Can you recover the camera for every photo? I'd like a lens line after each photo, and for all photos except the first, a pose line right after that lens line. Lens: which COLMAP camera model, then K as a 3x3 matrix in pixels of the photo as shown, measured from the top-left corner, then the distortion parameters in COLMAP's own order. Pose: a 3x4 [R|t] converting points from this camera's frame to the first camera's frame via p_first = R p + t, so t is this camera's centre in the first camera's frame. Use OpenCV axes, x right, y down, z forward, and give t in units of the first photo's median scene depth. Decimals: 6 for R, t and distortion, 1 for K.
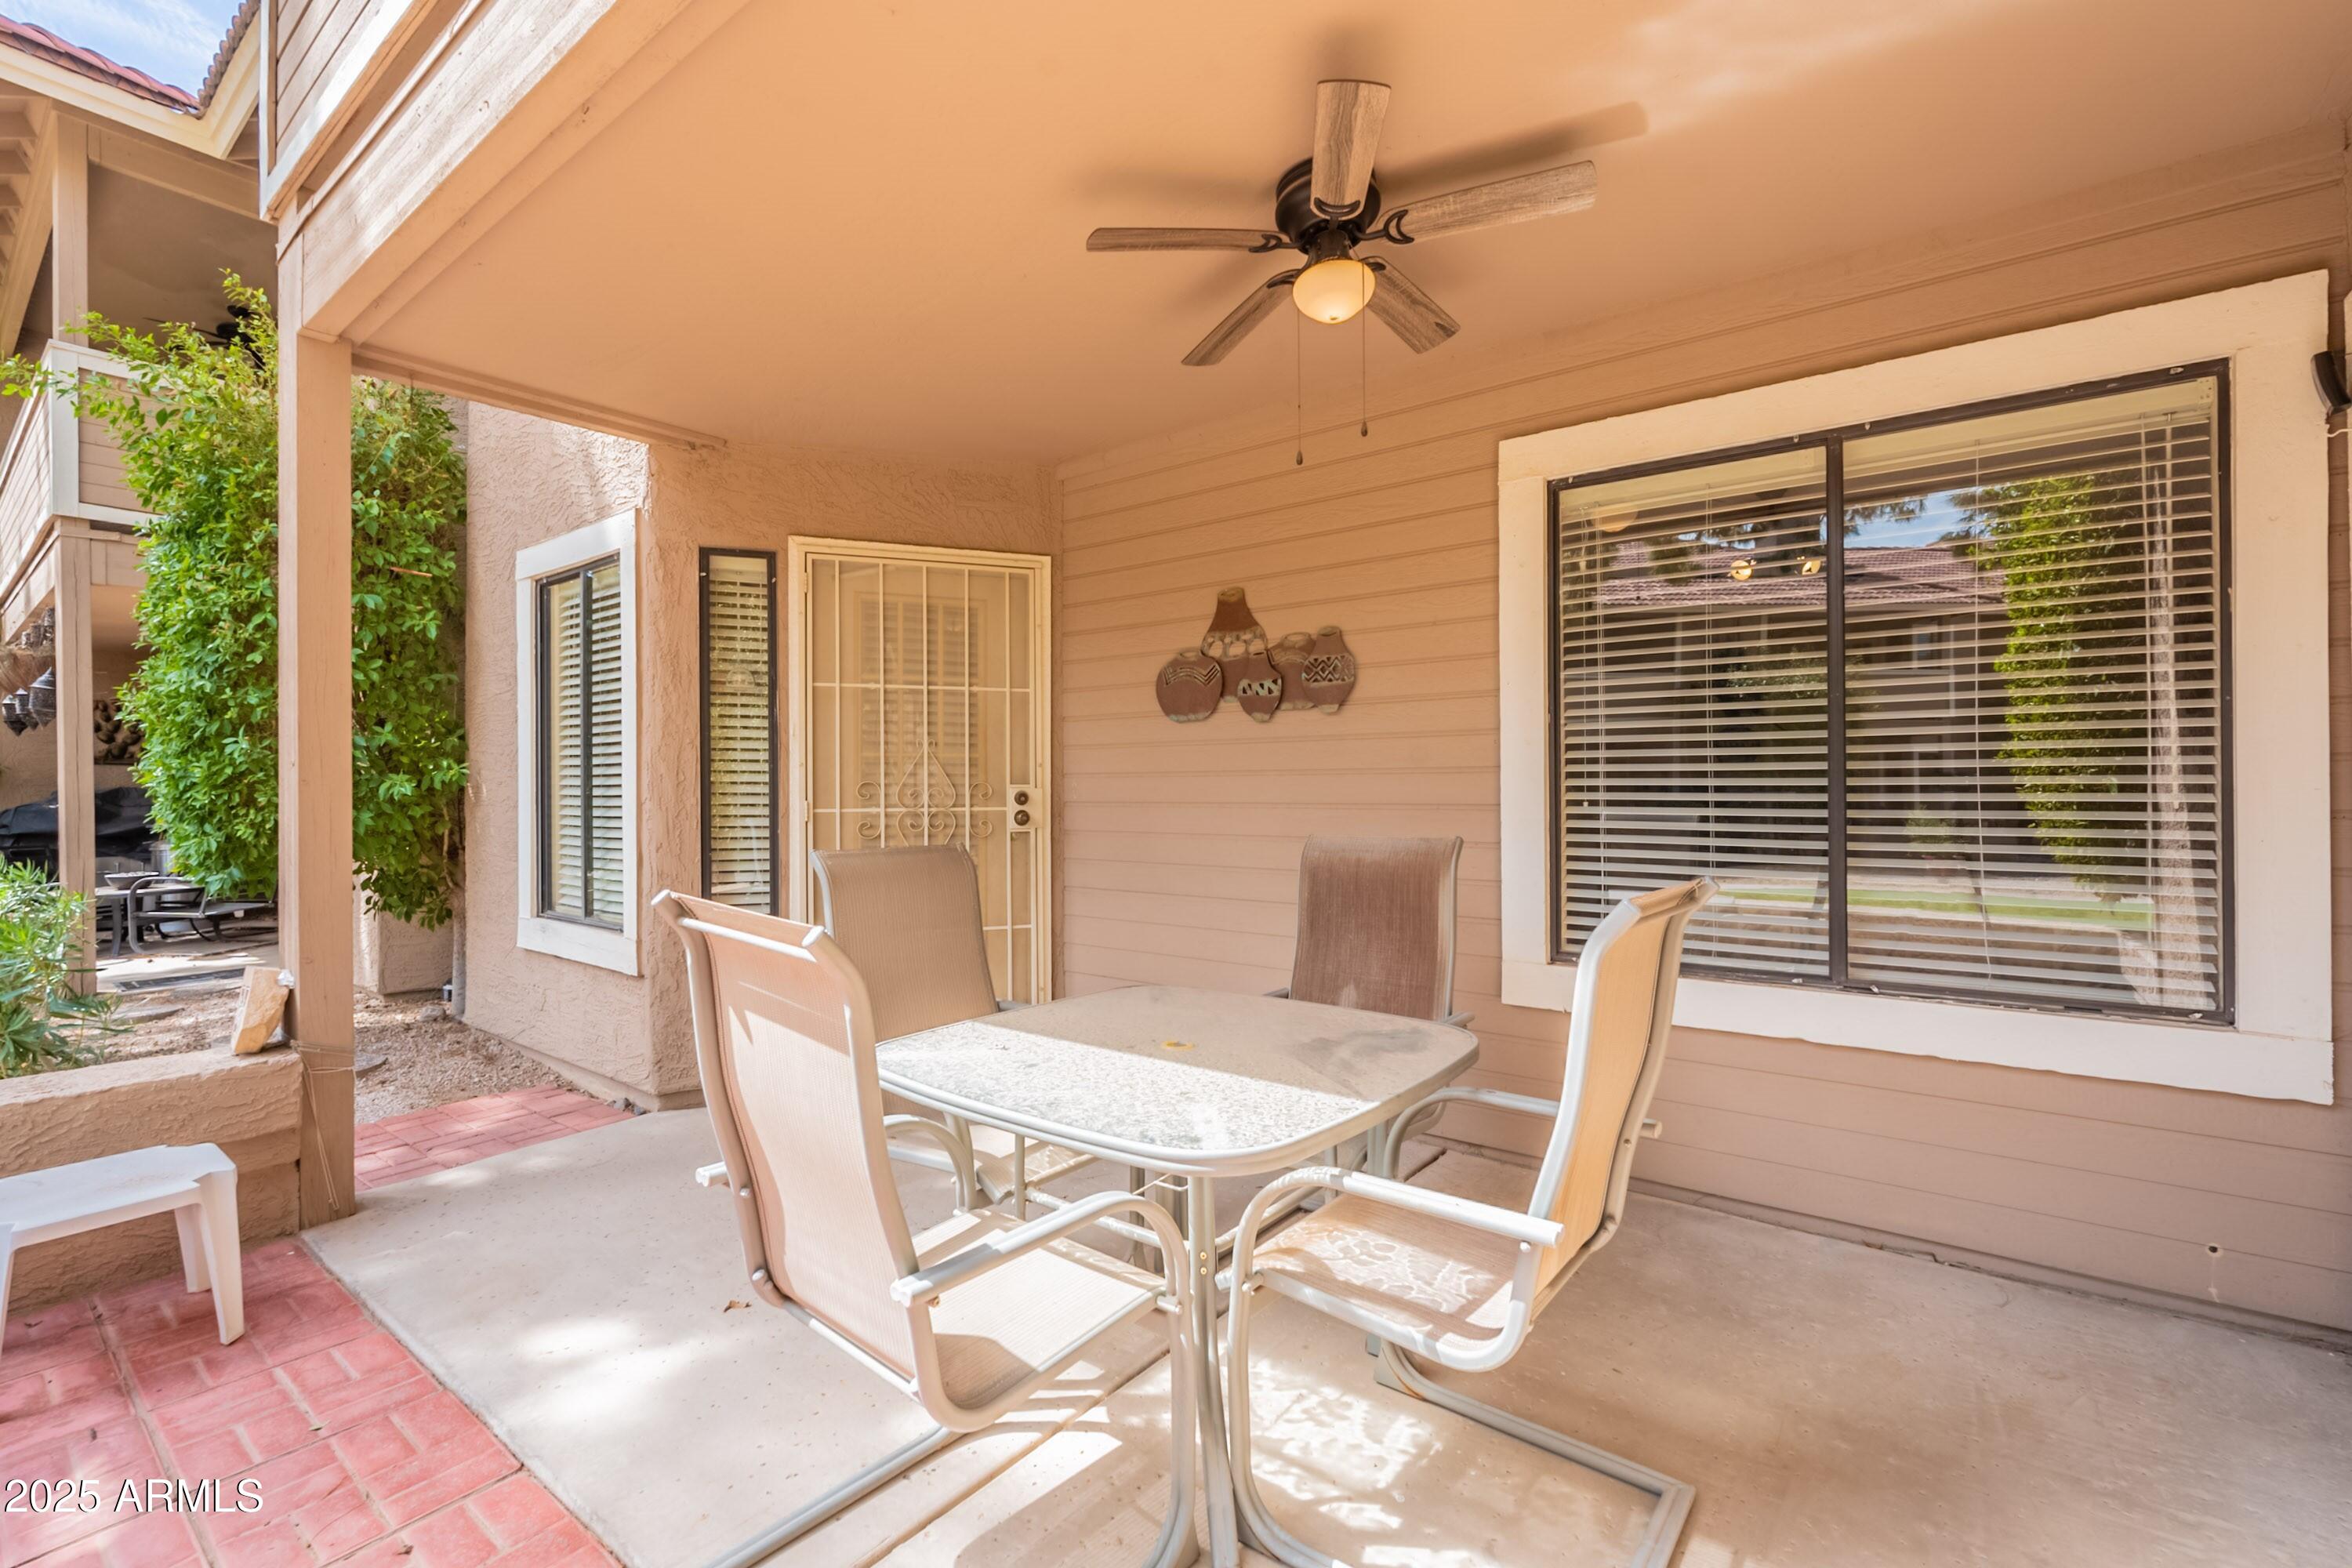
lens RADIAL K [[1047.9, 0, 1204.5], [0, 1047.9, 784.2], [0, 0, 1]] dist [0.000411, 0.000371]
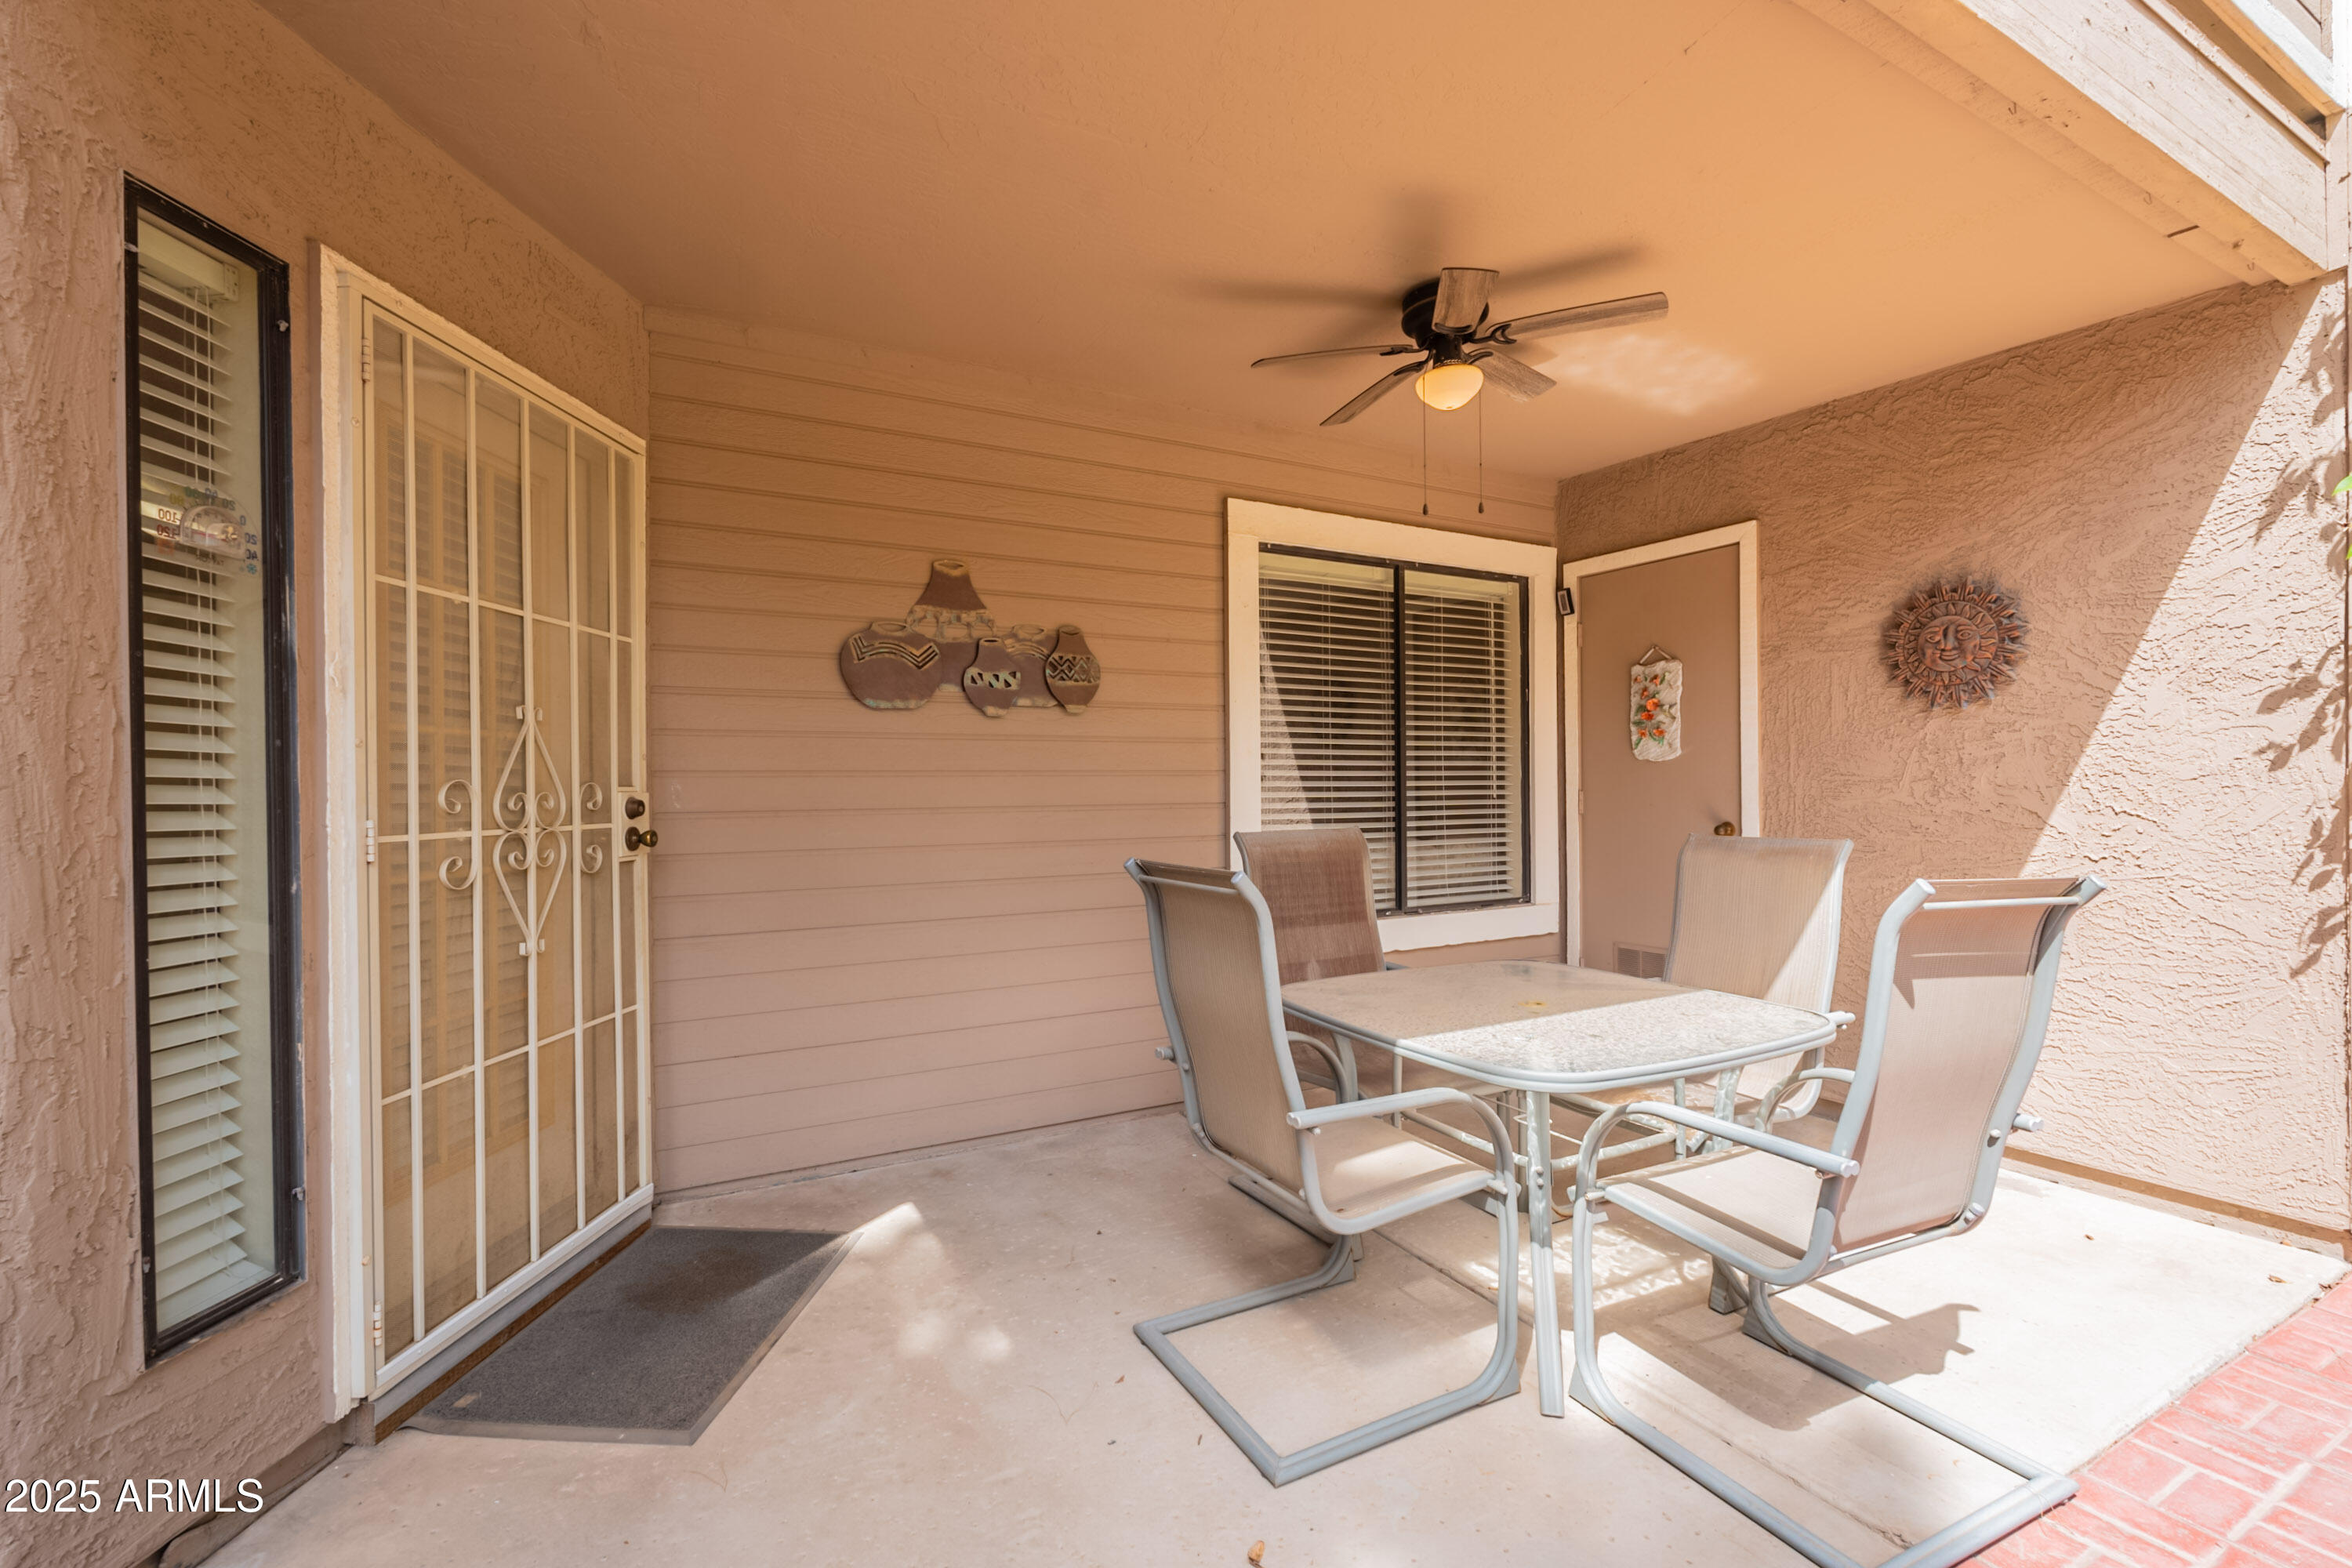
lens RADIAL K [[1053.4, 0, 1138.9], [0, 1053.4, 780.9], [0, 0, 1]] dist [-0.003512, 0.000797]
pose [[0.397894, 0.003097, 0.917426, -0.707301], [0.001748, 0.999990, -0.004134, -0.000435], [-0.917430, 0.003249, 0.397885, 0.511801]]
